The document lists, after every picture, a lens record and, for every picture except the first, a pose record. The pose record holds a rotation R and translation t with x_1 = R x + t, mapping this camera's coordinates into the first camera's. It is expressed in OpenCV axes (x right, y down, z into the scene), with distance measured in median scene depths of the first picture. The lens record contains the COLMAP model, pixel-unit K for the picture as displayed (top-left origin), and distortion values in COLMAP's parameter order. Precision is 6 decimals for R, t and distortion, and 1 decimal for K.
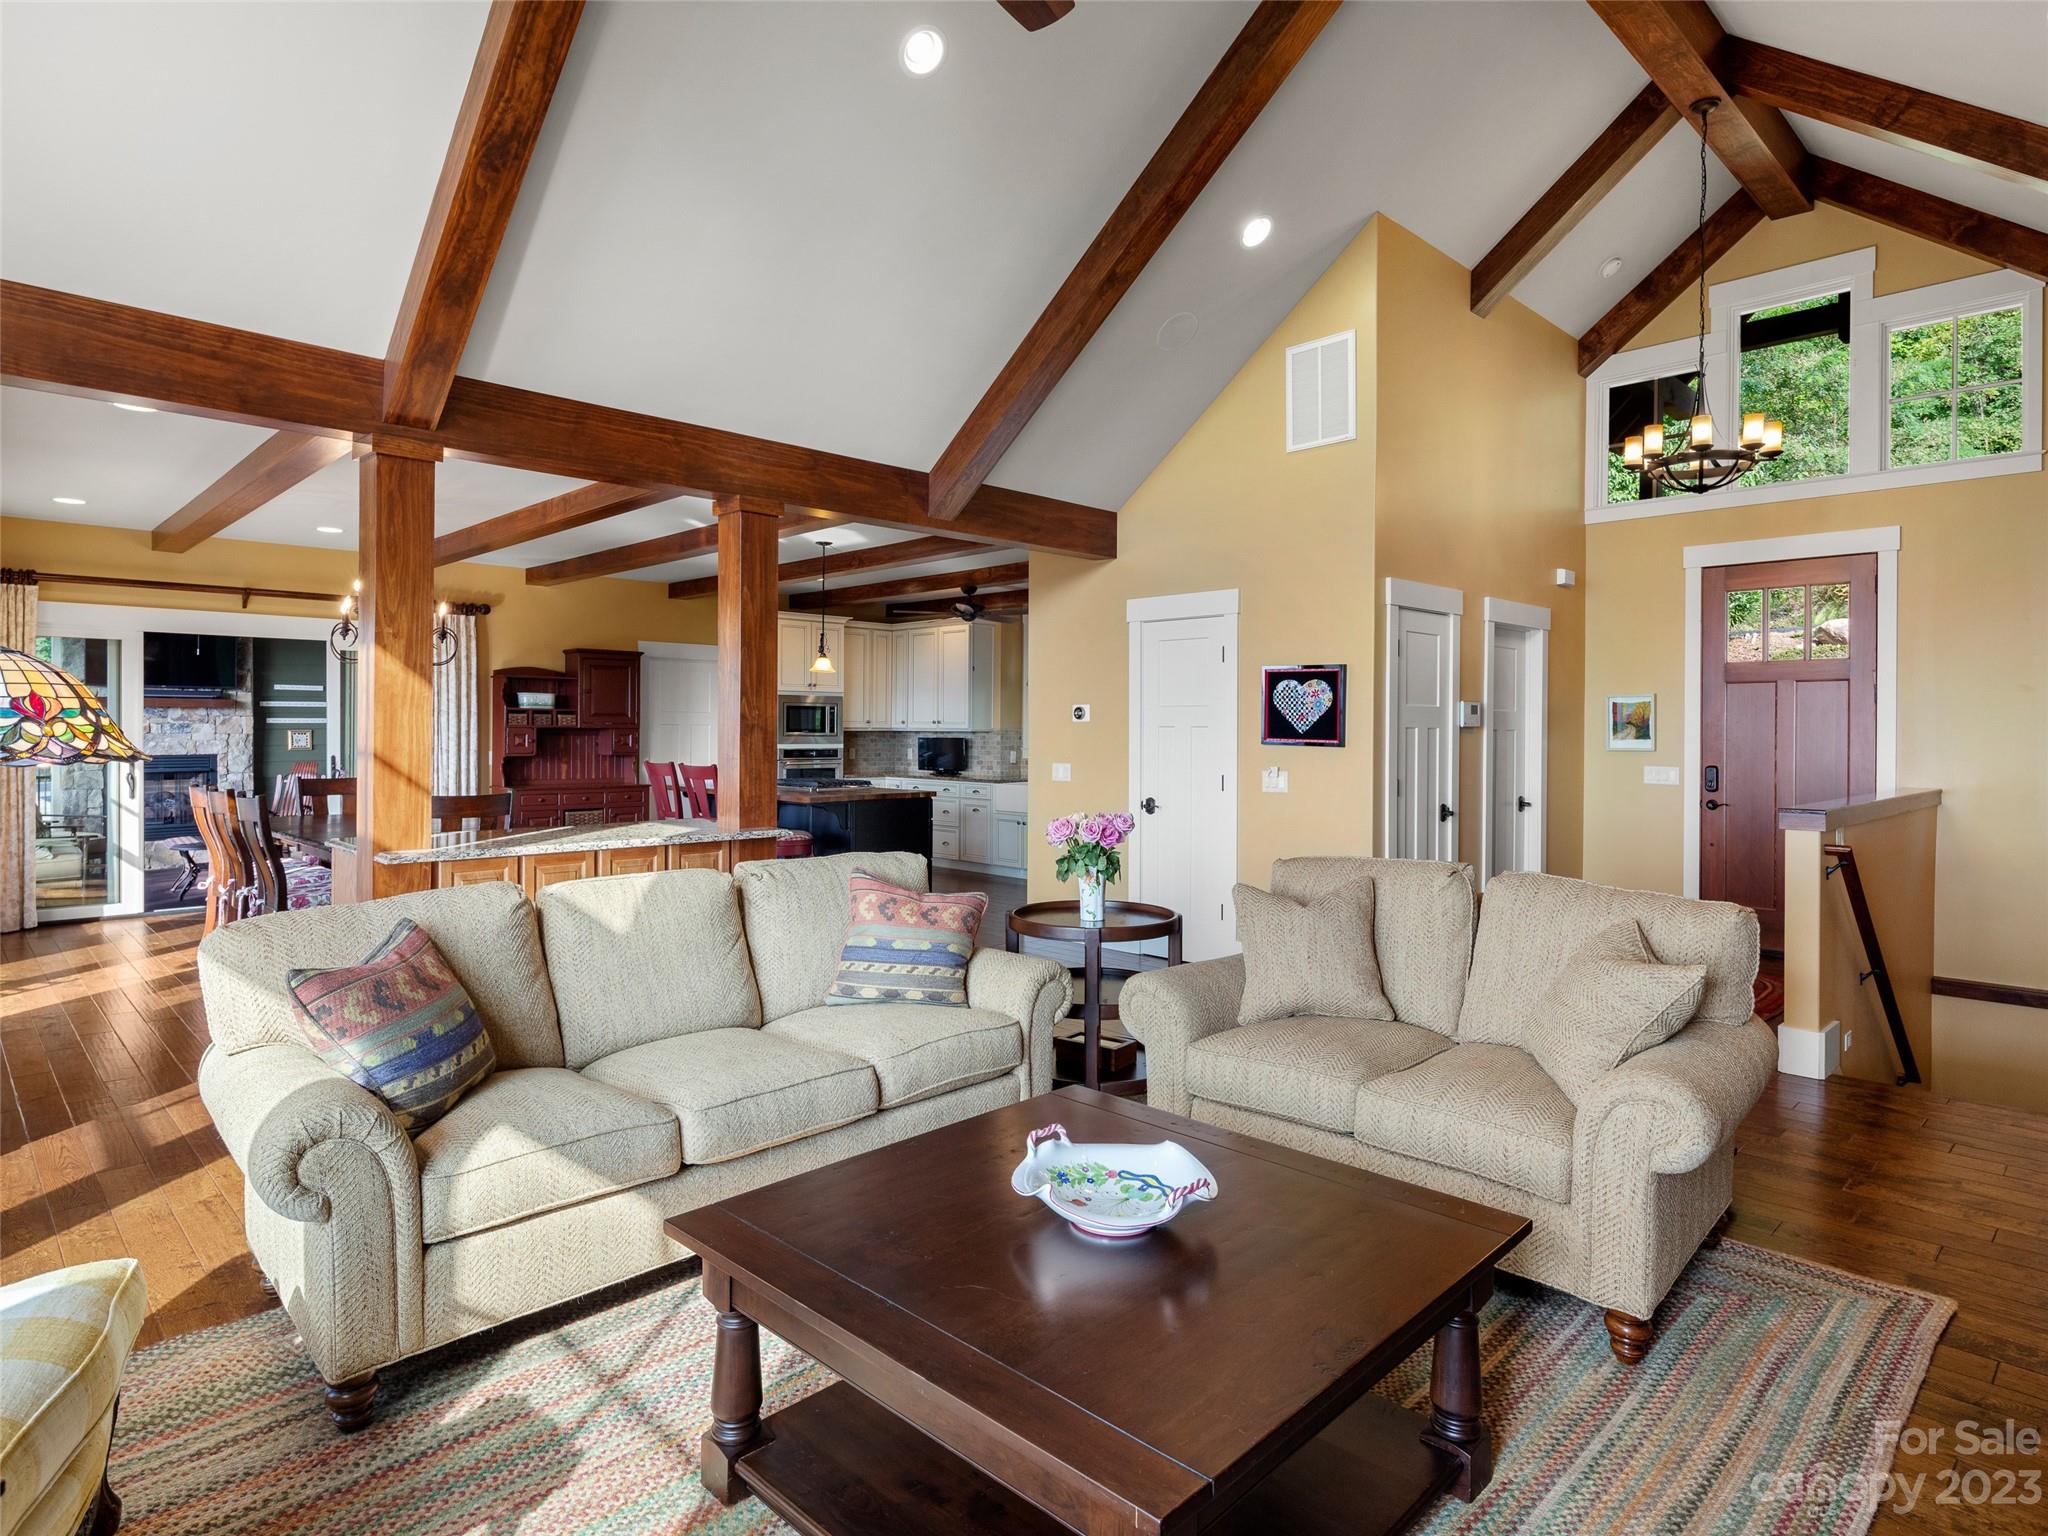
lens RADIAL K [[1132.1, 0, 1010.3], [0, 1132.1, 724.7], [0, 0, 1]] dist [0.010467, -0.000853]
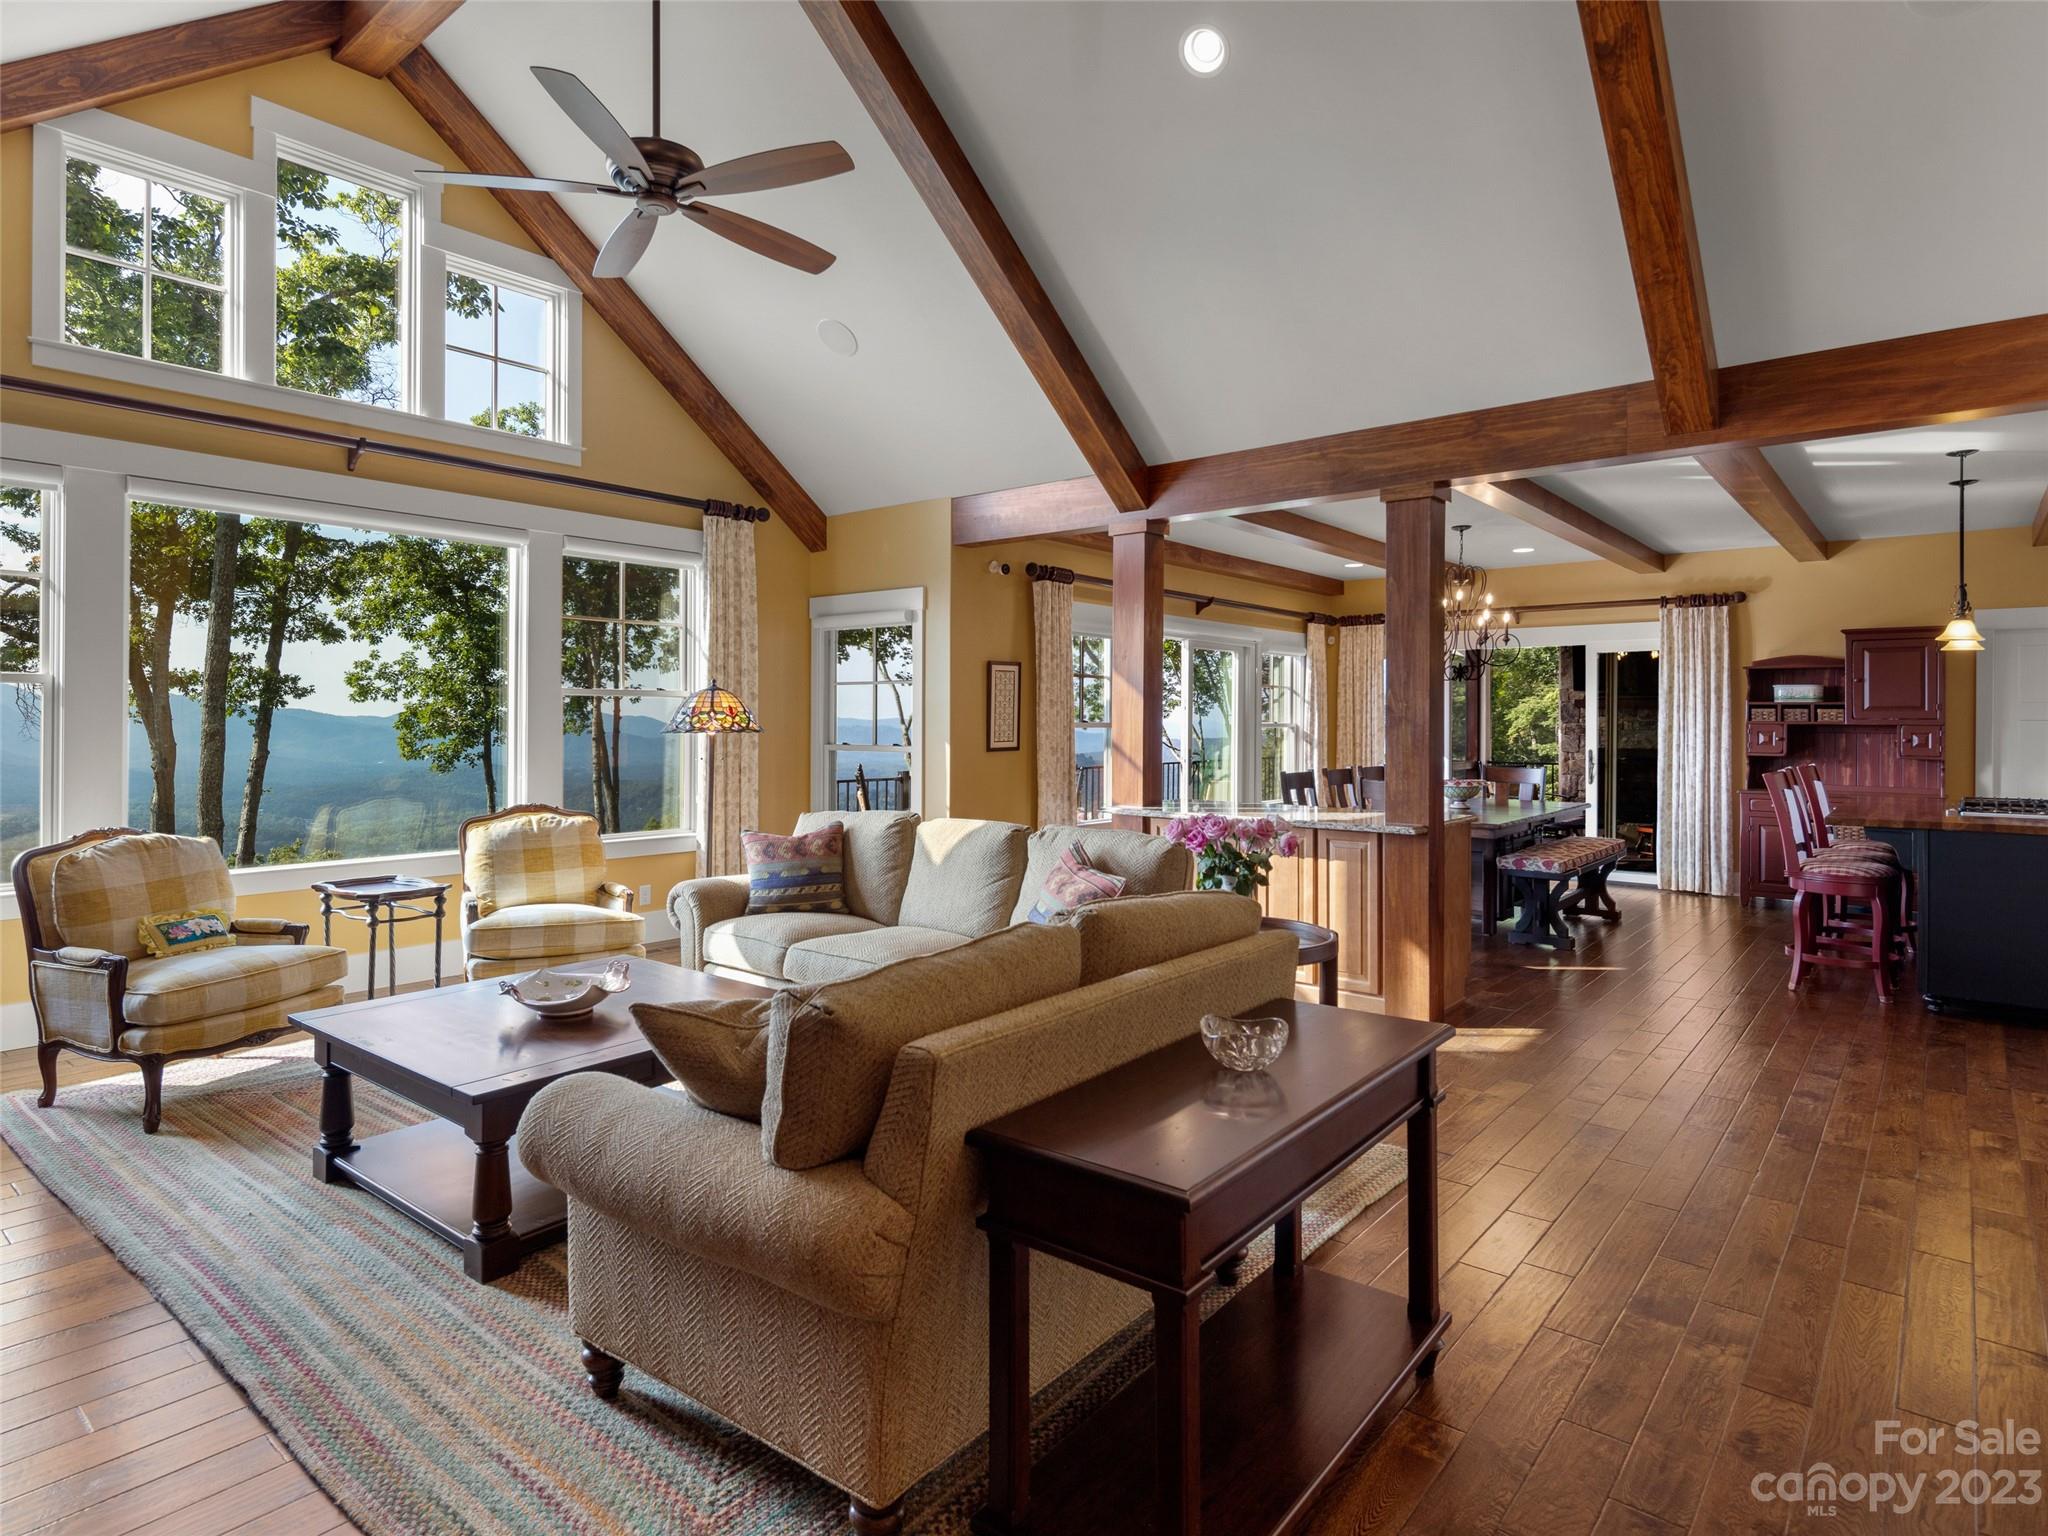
lens RADIAL K [[1108.0, 0, 1019.4], [0, 1108.0, 711.8], [0, 0, 1]] dist [-0.000106, -0.000555]
pose [[0.098961, -0.012347, -0.995015, 0.320401], [-0.000193, 0.999923, -0.012427, 0.003118], [0.995091, 0.001422, 0.098951, 0.269737]]
